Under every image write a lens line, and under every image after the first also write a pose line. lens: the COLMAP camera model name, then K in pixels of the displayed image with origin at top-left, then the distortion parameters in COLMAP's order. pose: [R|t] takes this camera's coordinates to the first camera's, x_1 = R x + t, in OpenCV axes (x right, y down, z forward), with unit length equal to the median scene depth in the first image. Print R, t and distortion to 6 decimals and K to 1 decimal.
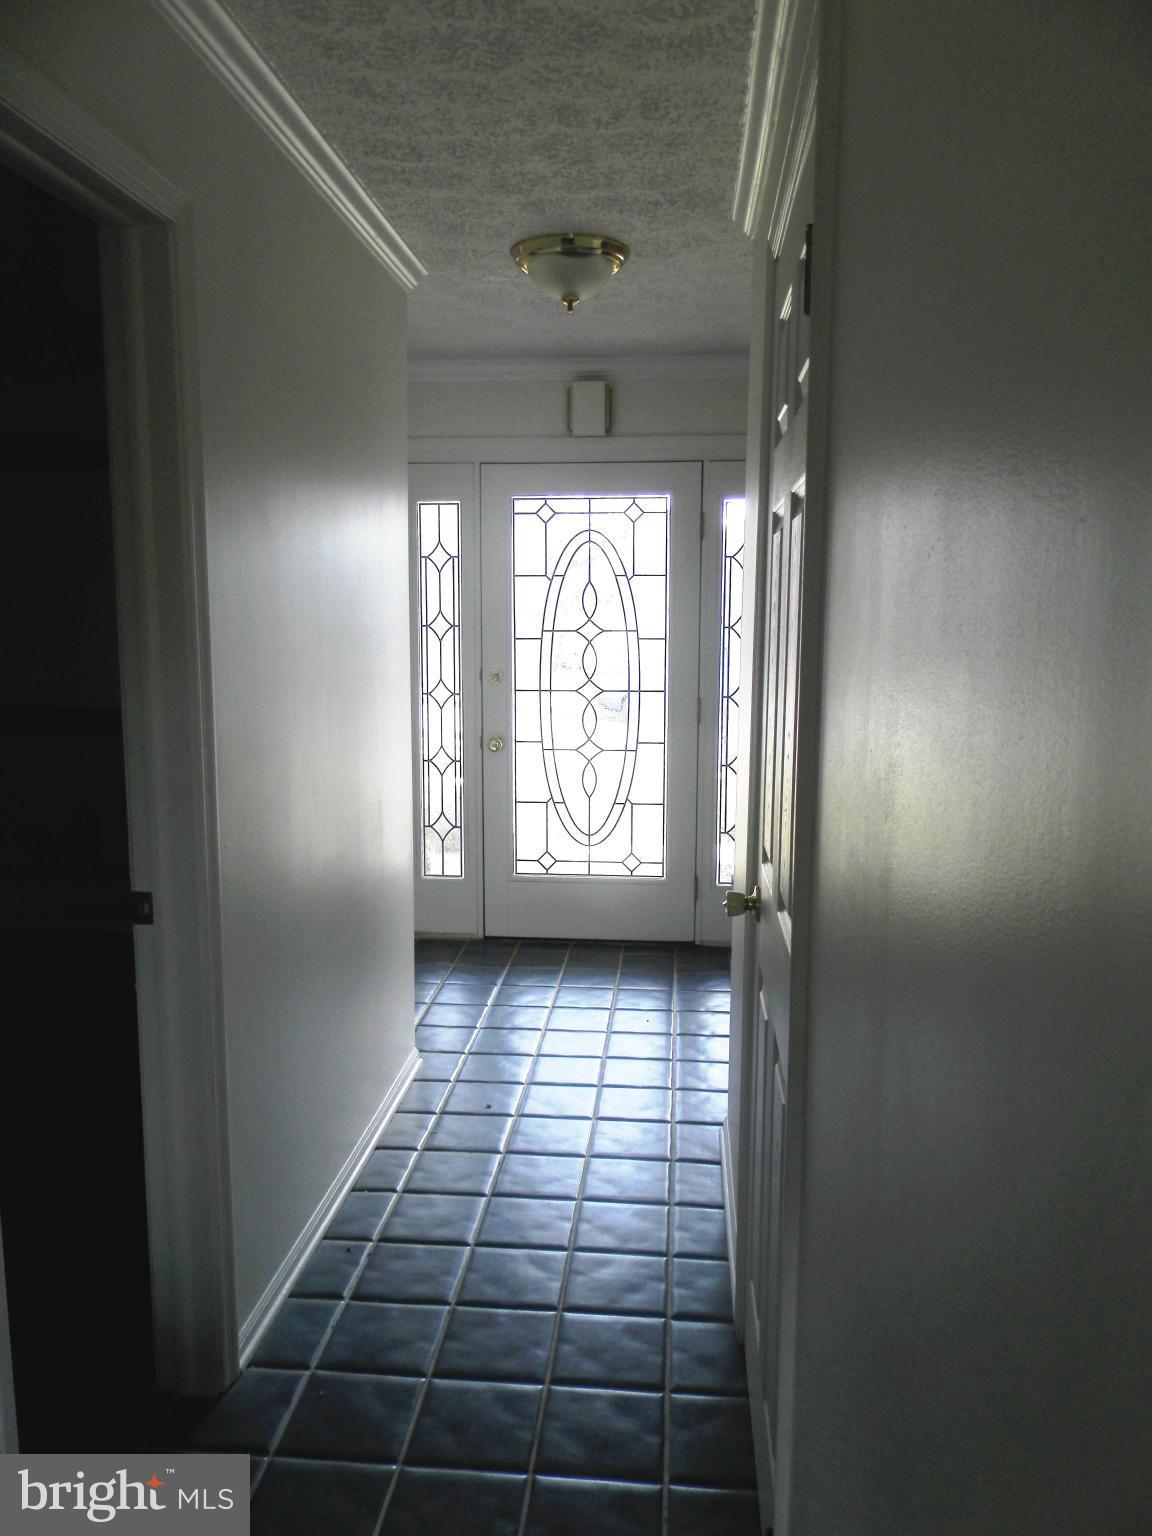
lens RADIAL K [[1152.7, 0, 576.0], [0, 1152.7, 768.0], [0, 0, 1]] dist [0.030695, -0.000811]
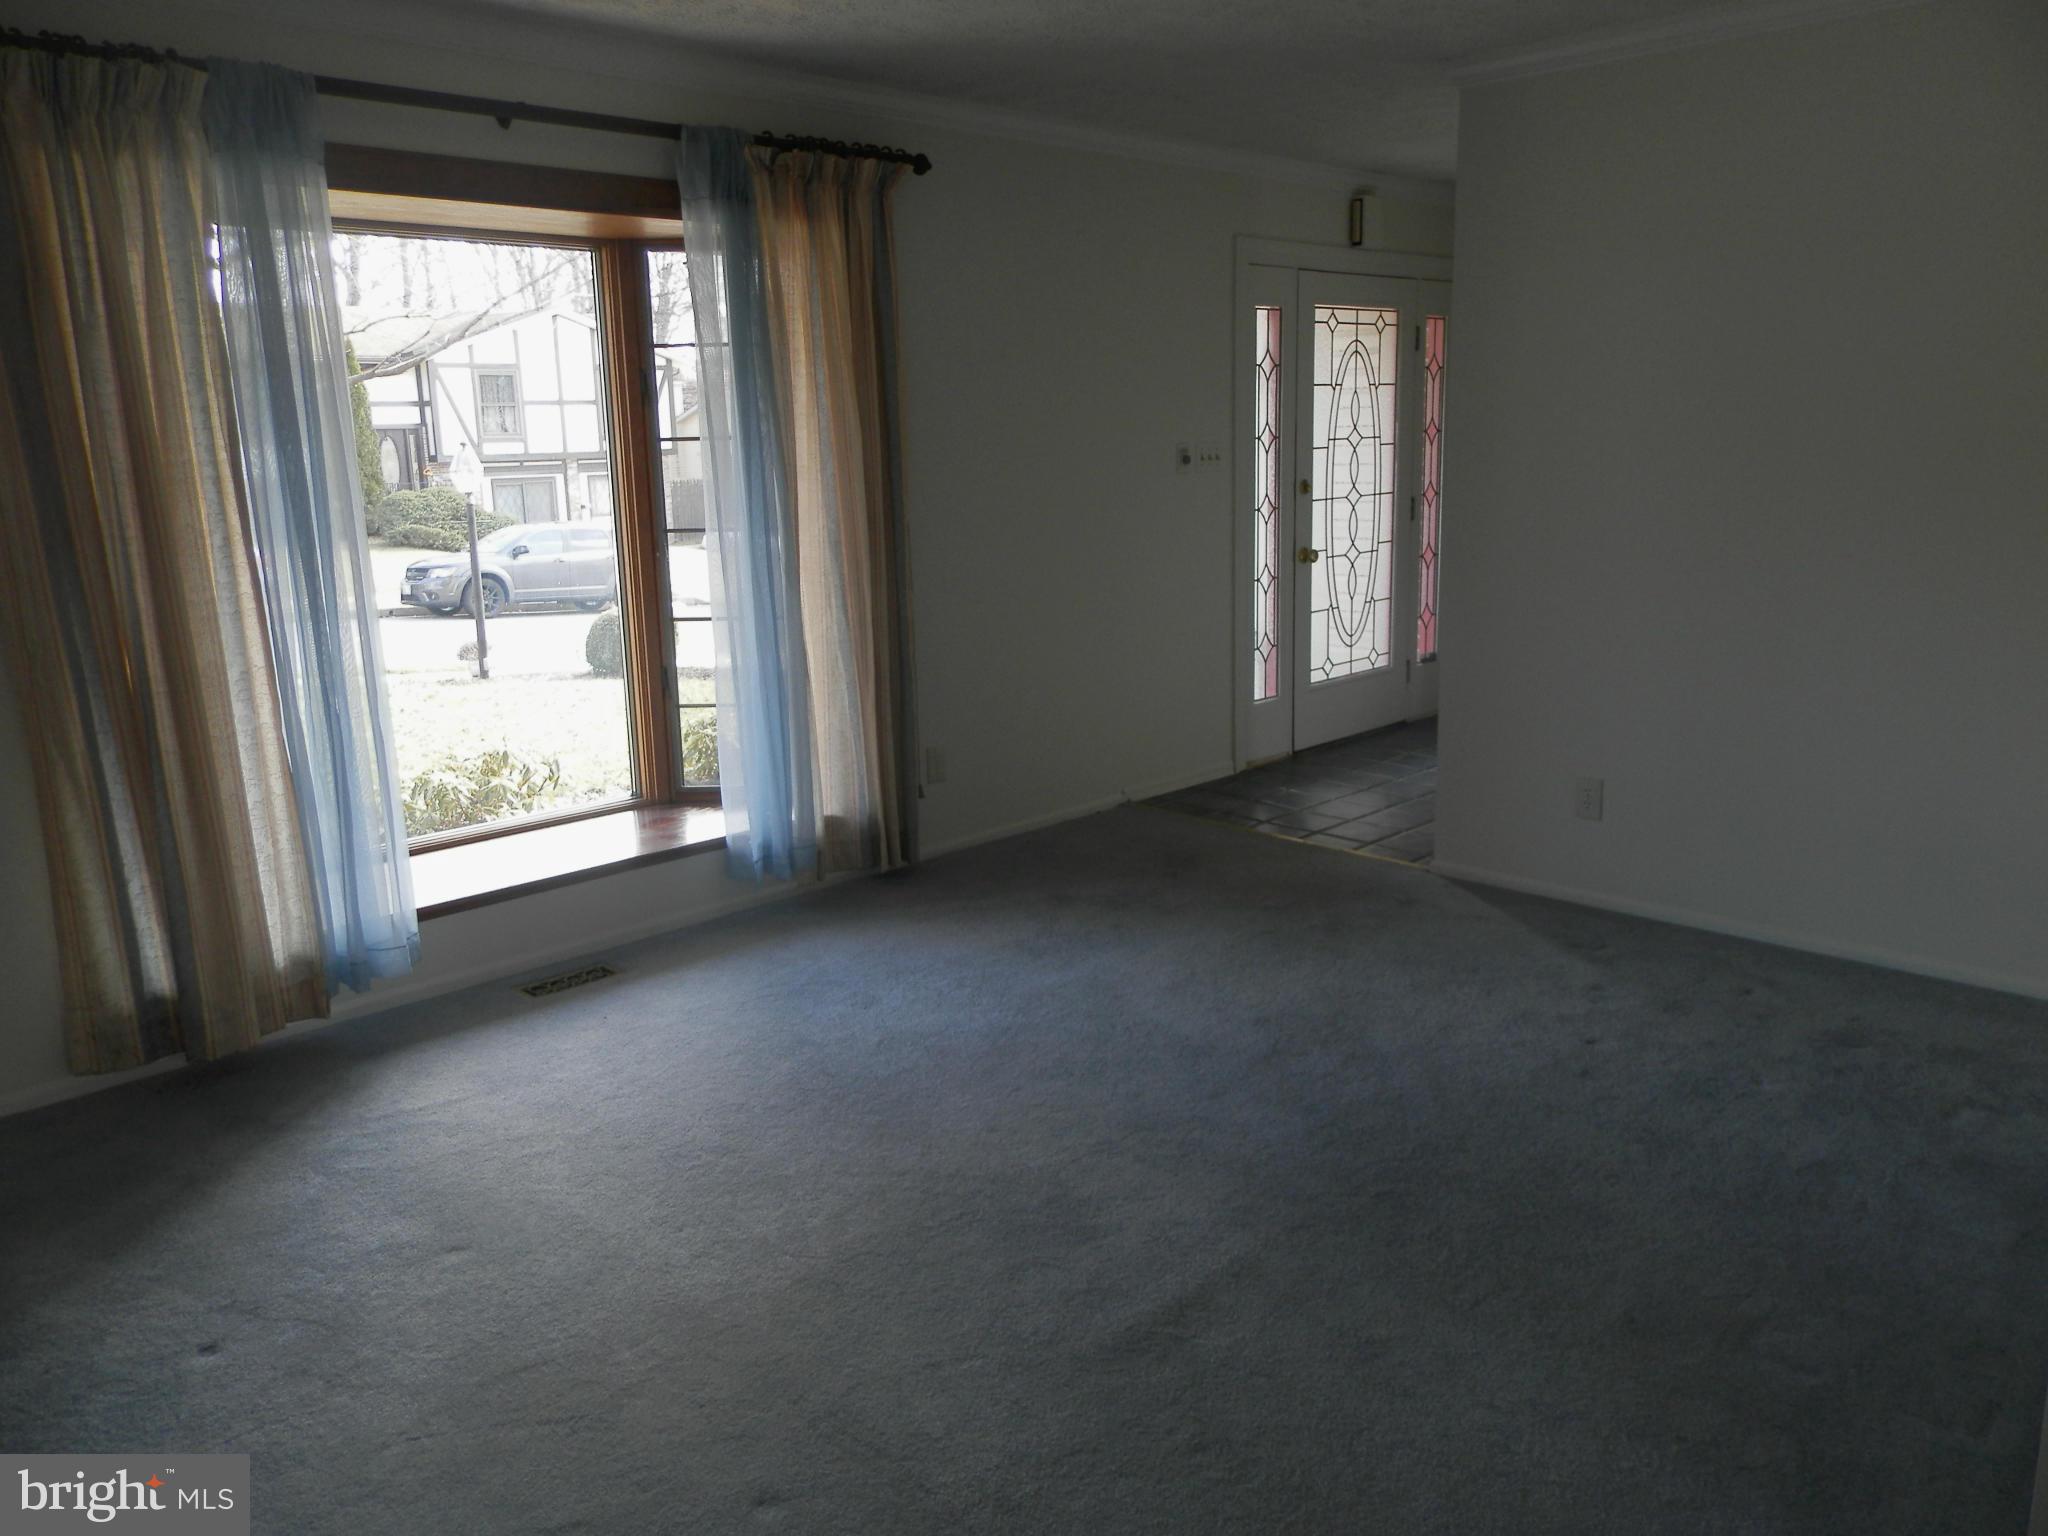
lens RADIAL K [[1537.0, 0, 1024.0], [0, 1537.0, 768.0], [0, 0, 1]] dist [0.030695, -0.000811]
pose [[0.653532, -0.185436, 0.733832, -1.254879], [0.124671, 0.982655, 0.137283, -0.054271], [-0.746561, 0.001769, 0.665315, 0.292878]]
